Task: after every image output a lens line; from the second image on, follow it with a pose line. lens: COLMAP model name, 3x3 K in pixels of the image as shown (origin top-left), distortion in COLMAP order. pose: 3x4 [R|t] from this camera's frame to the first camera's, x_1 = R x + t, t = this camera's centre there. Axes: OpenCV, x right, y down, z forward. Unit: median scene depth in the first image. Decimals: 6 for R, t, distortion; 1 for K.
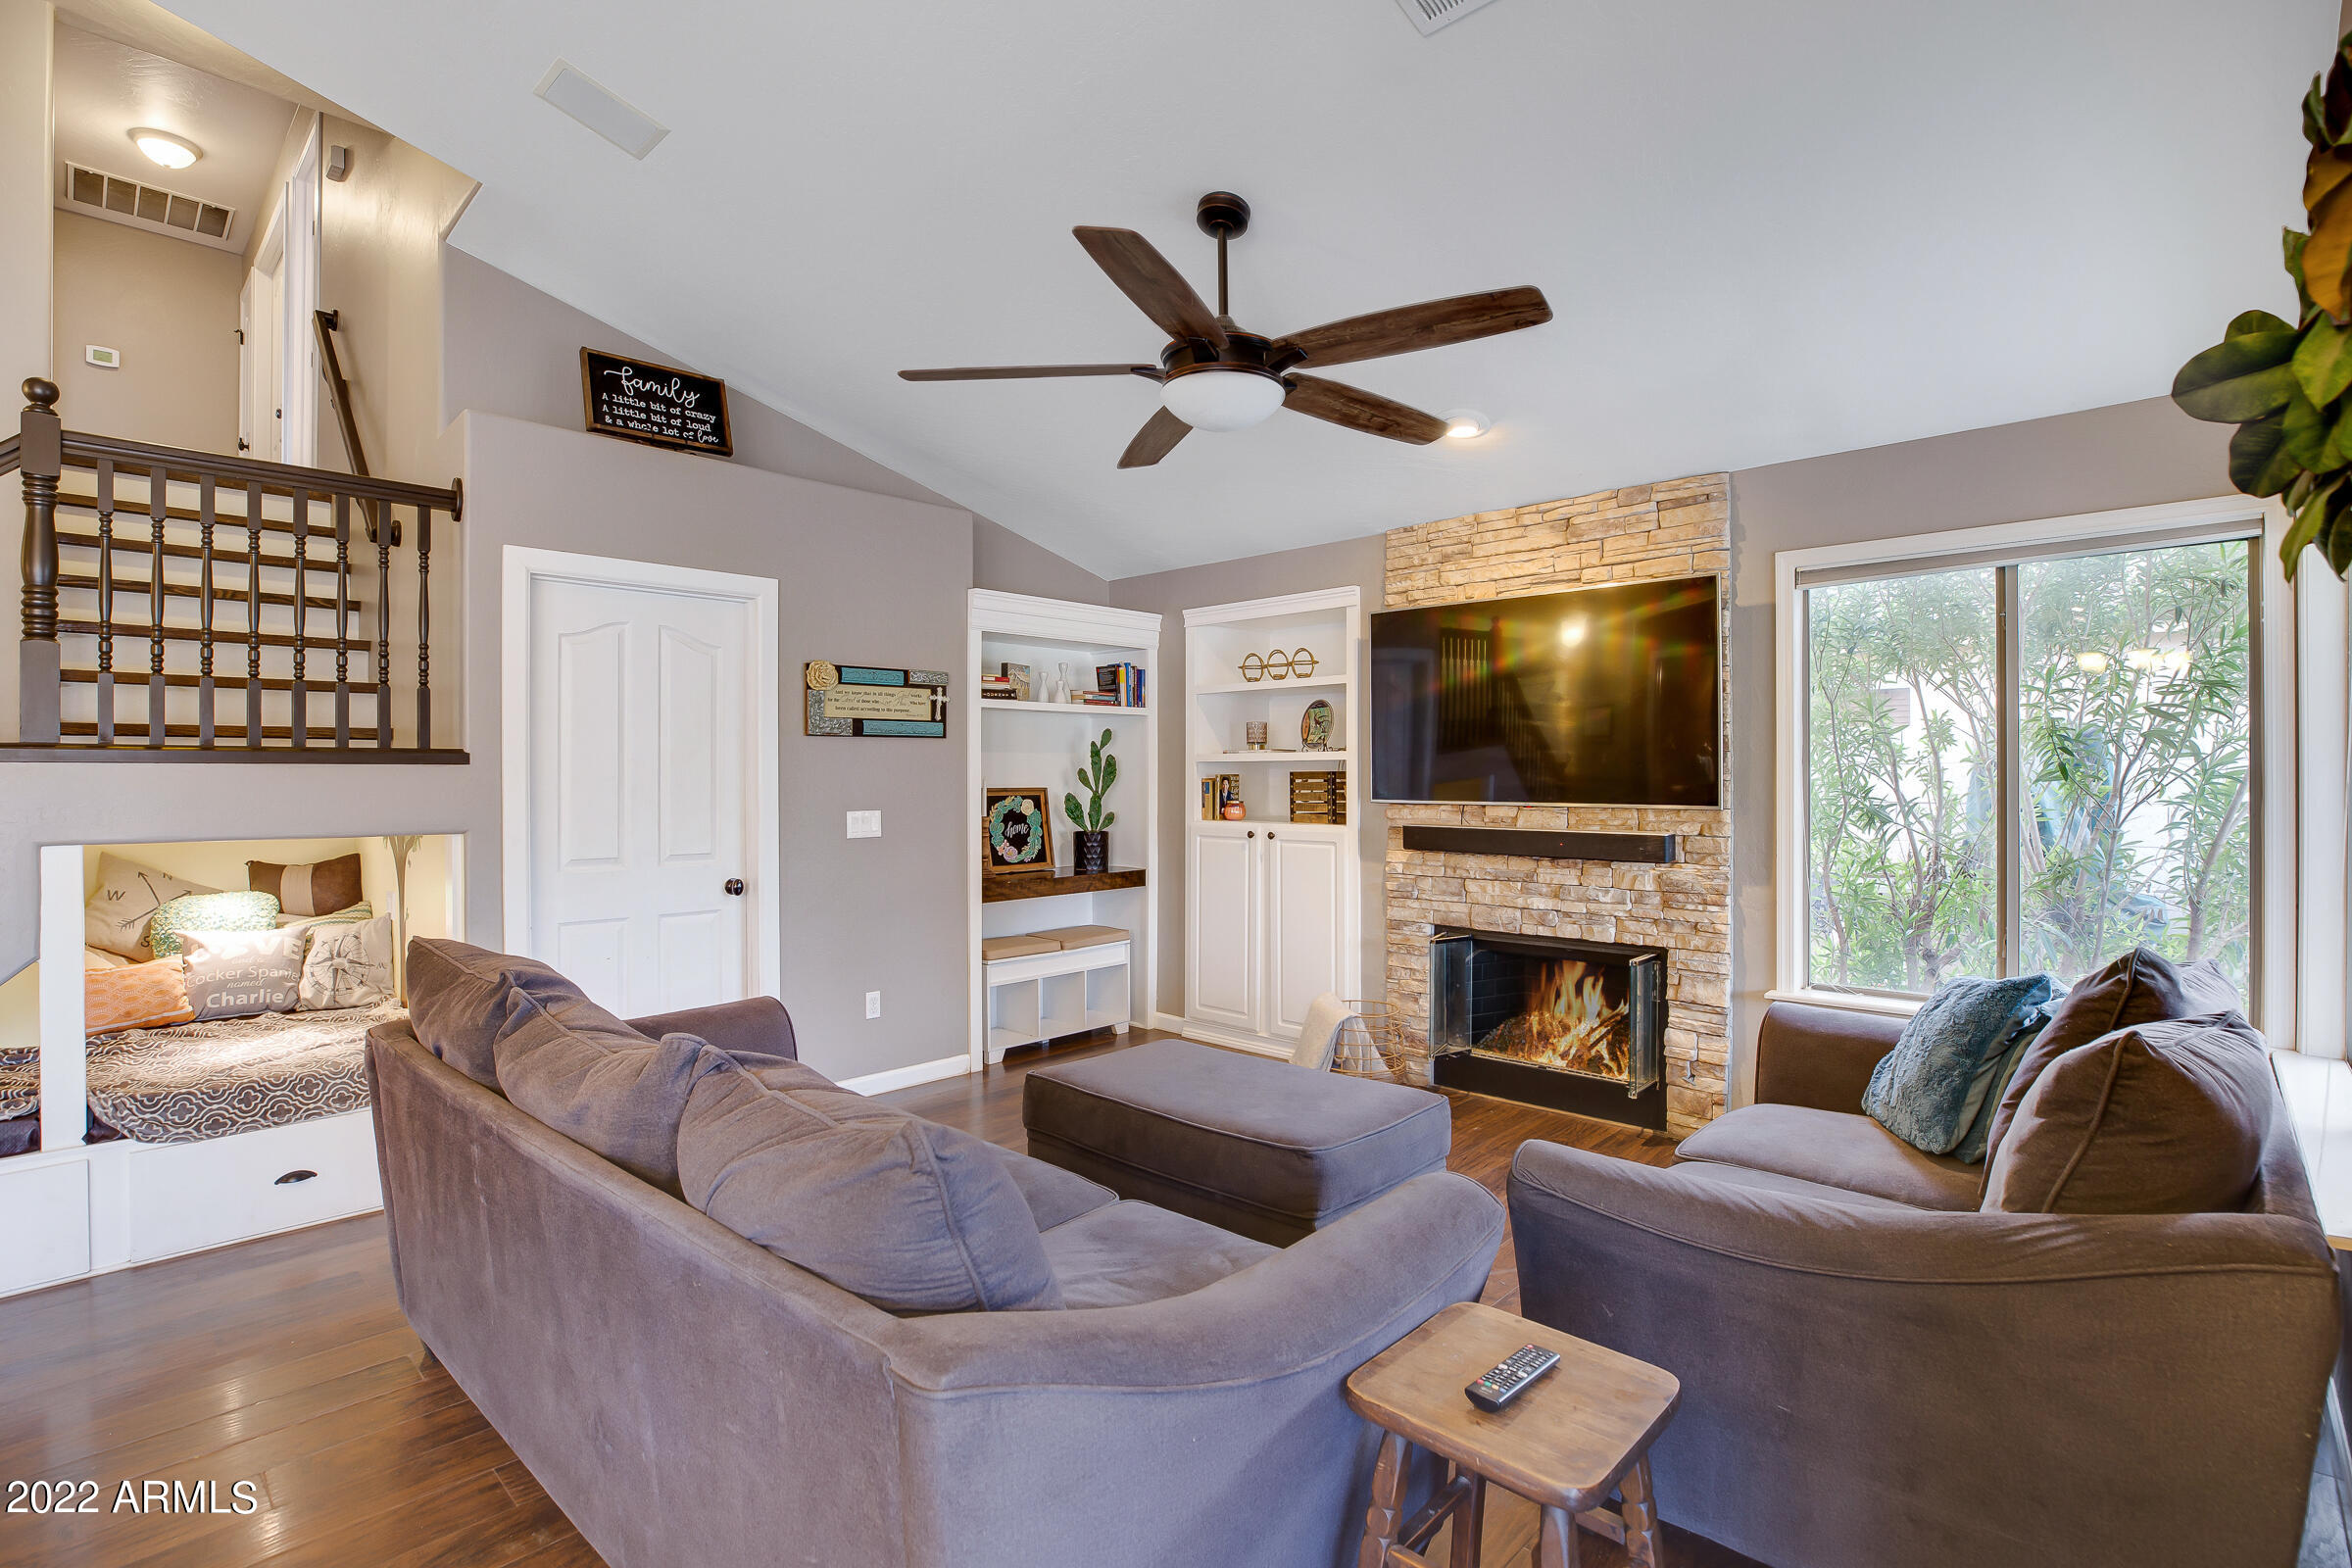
lens RADIAL K [[1108.2, 0, 1160.0], [0, 1108.2, 771.2], [0, 0, 1]] dist [-0.044460, 0.015726]
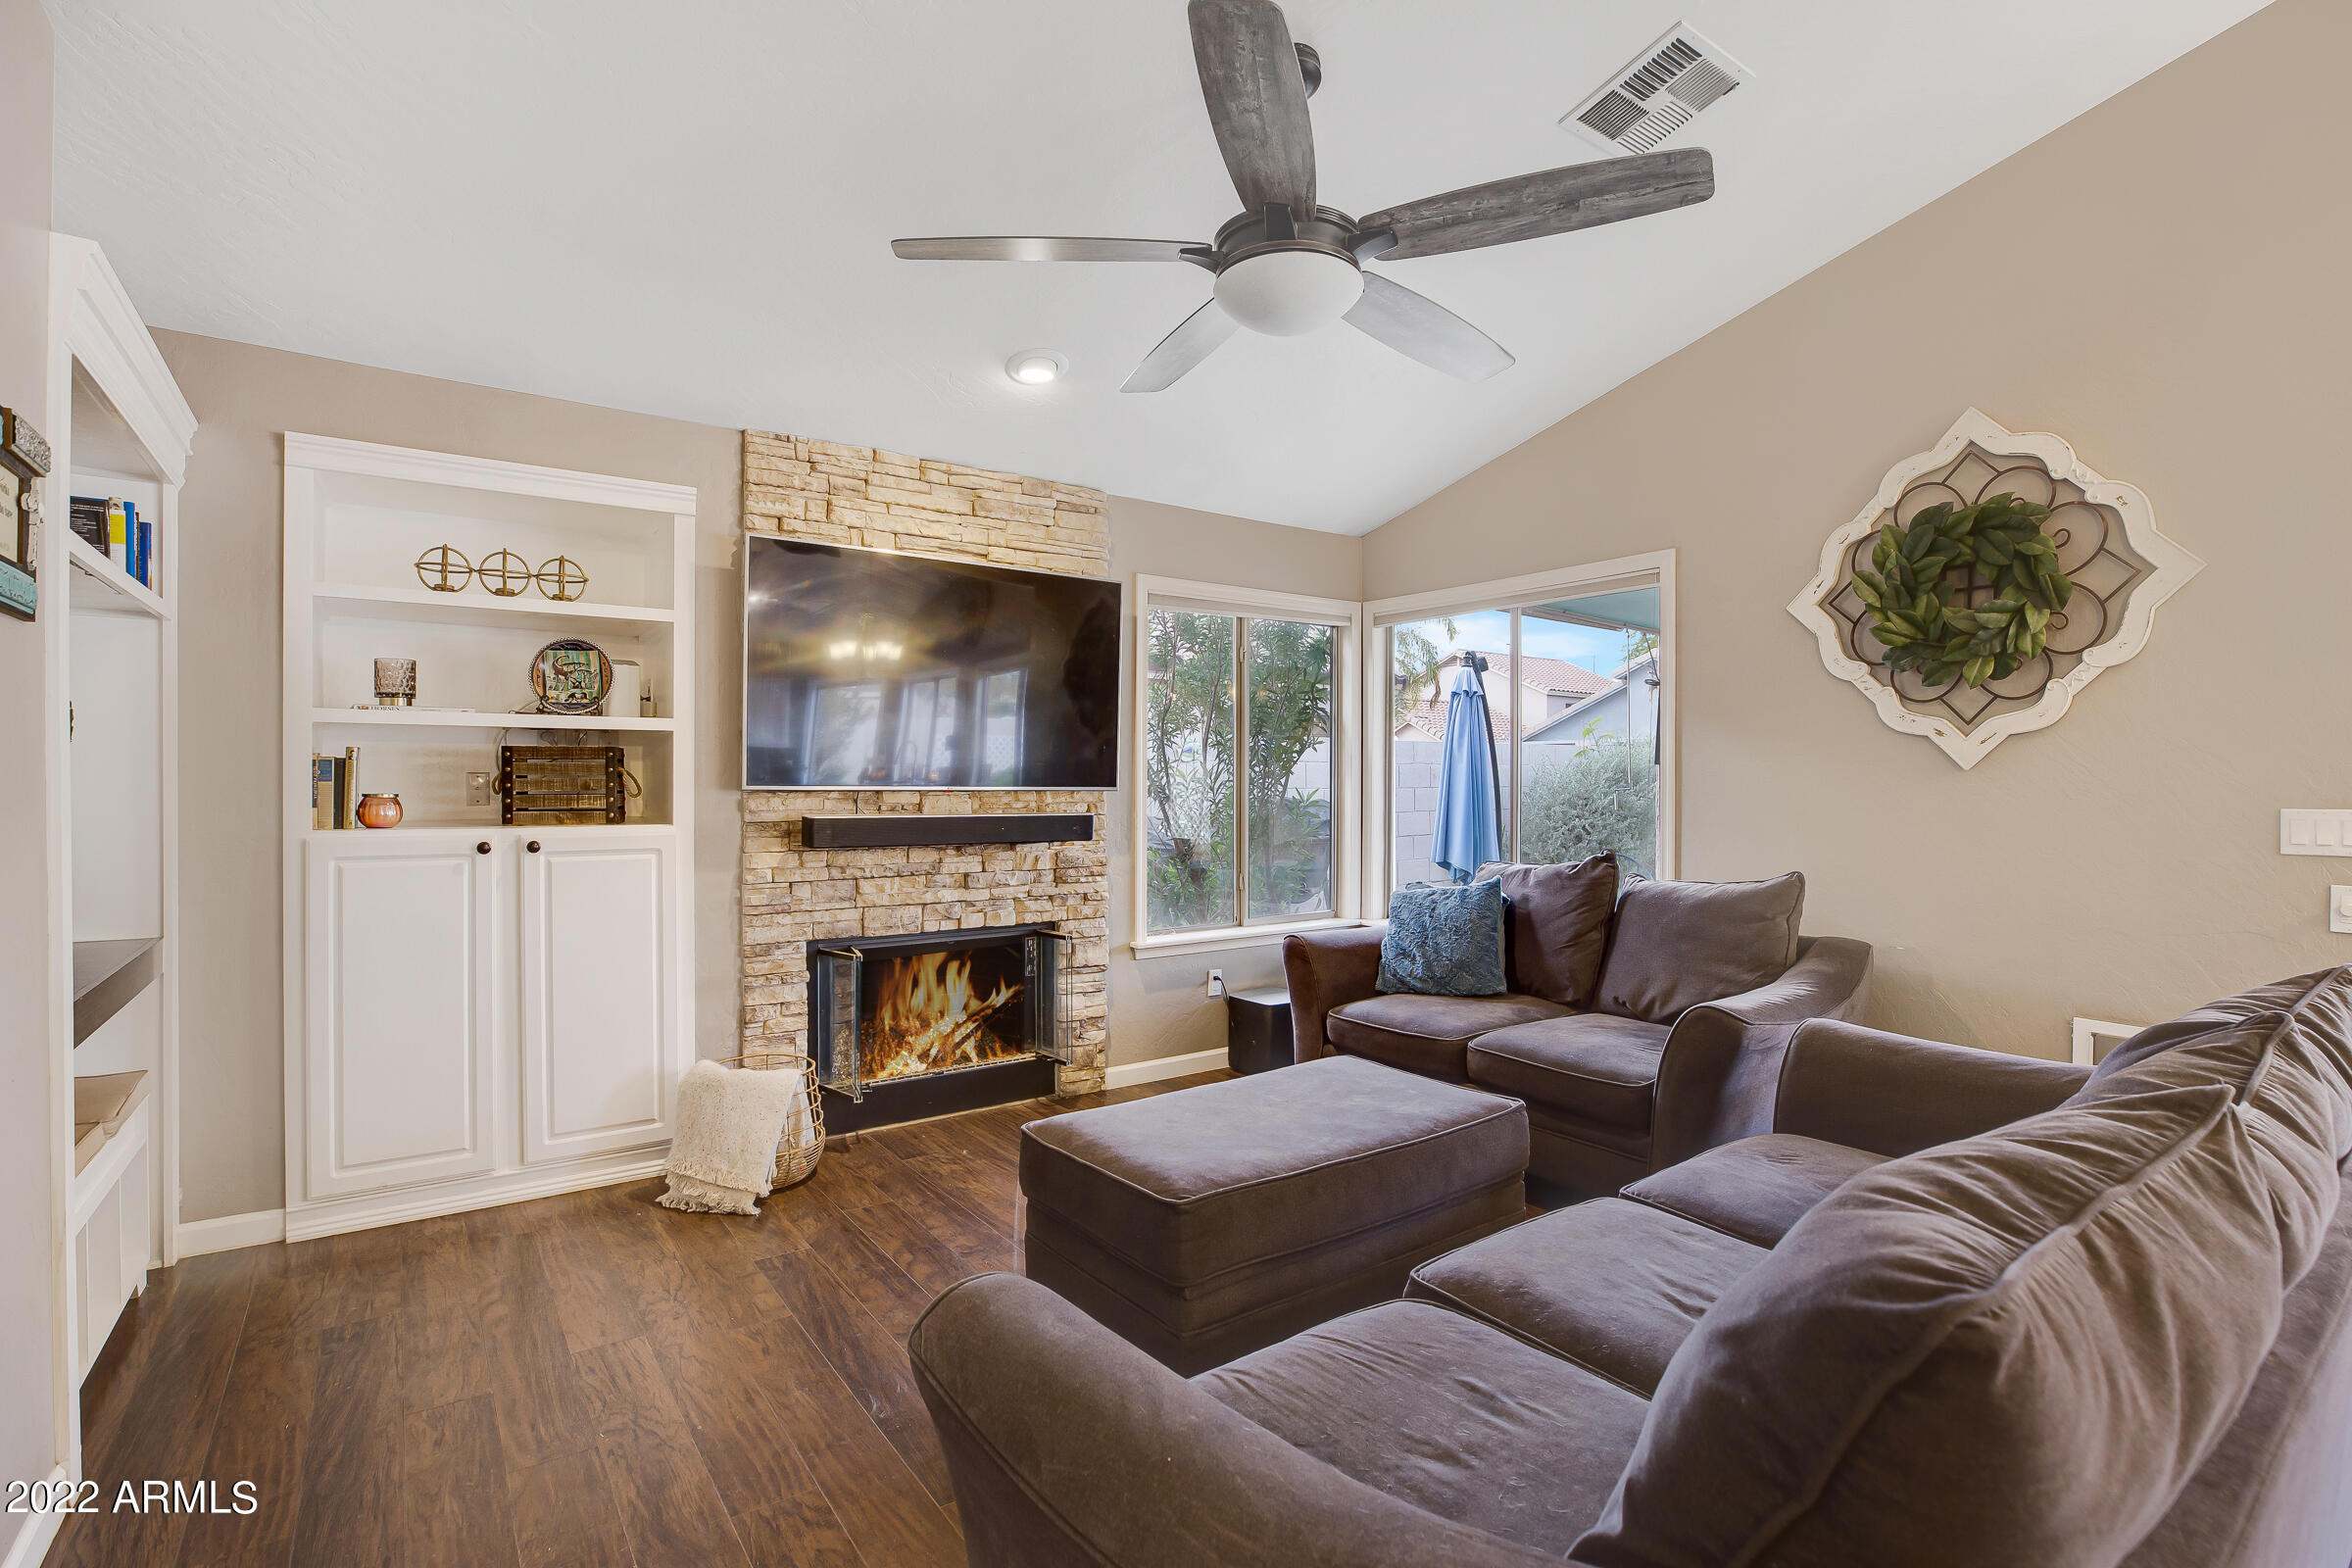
lens RADIAL K [[1102.2, 0, 1176.0], [0, 1102.2, 784.0], [0, 0, 1]] dist [-0.020672, 0.000175]
pose [[0.184353, -0.004009, 0.982852, -0.529043], [-0.009768, 0.999935, 0.005911, 0.018596], [-0.982812, -0.010690, 0.184302, 0.640644]]
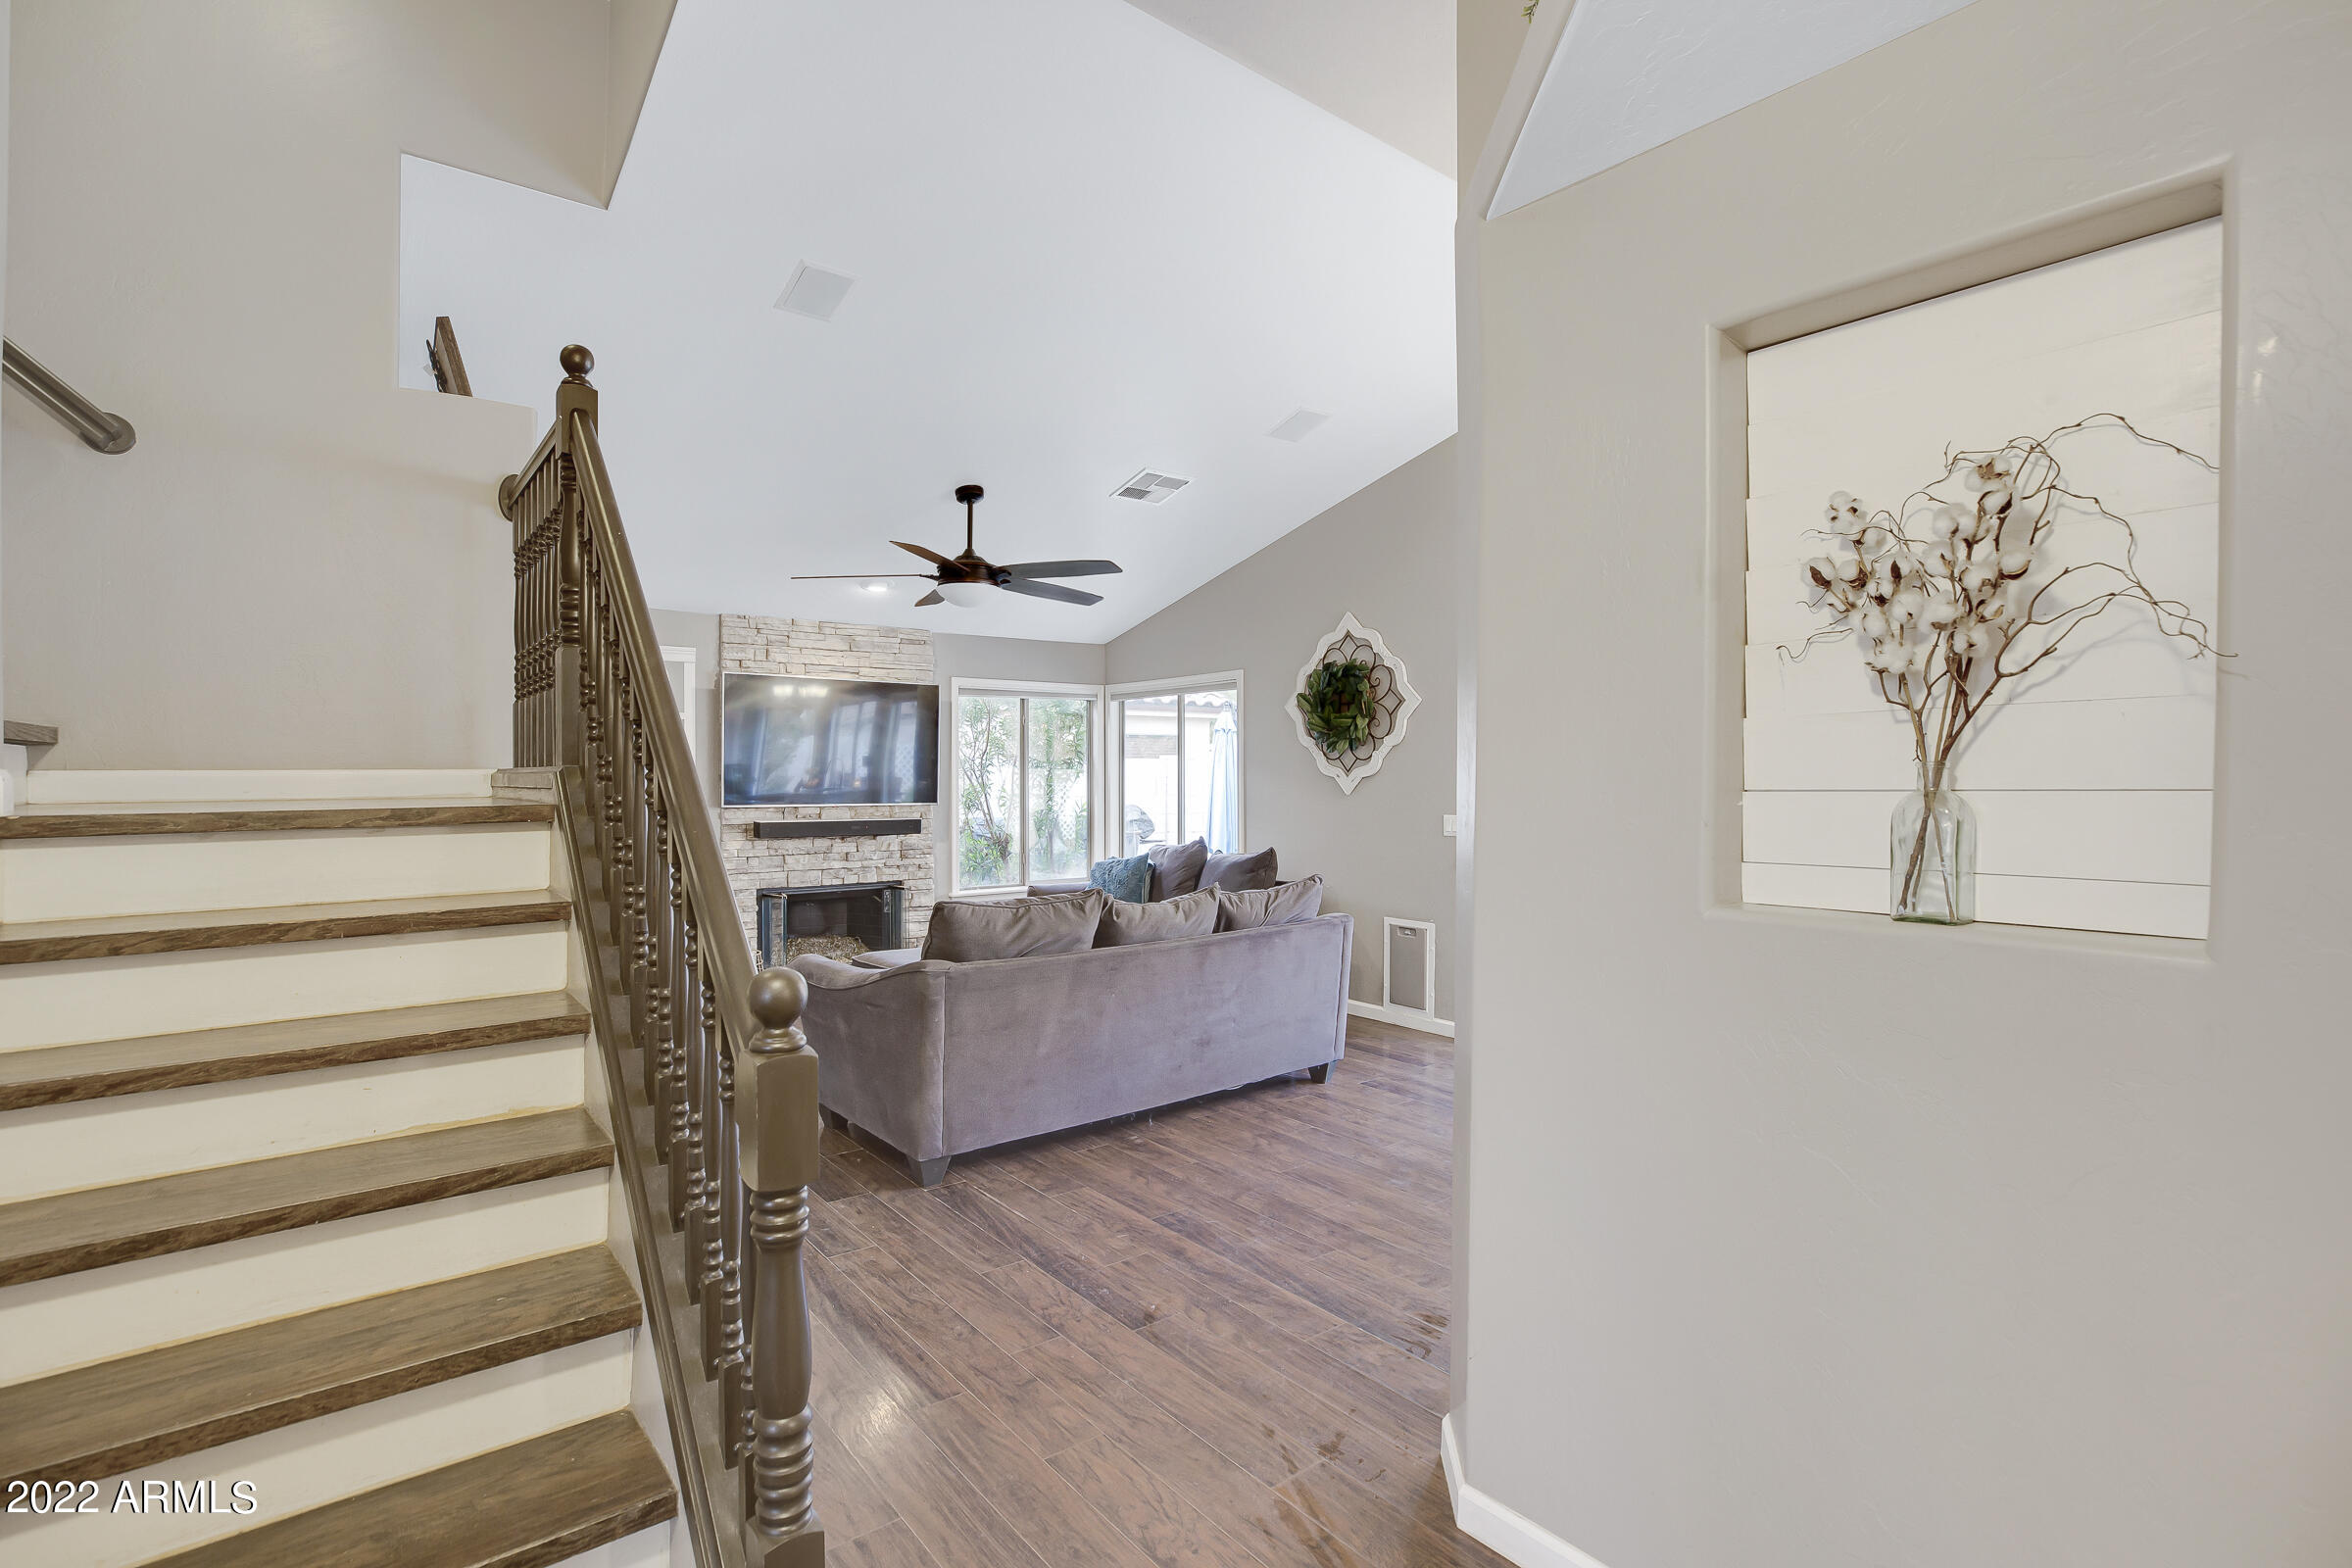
lens RADIAL K [[1078.1, 0, 1176.0], [0, 1078.1, 784.0], [0, 0, 1]] dist [-0.028674, 0.000259]
pose [[0.132319, -0.005535, 0.991192, -1.186688], [-0.005188, 0.999967, 0.006276, -0.014492], [-0.991194, -0.005973, 0.132286, 0.280453]]
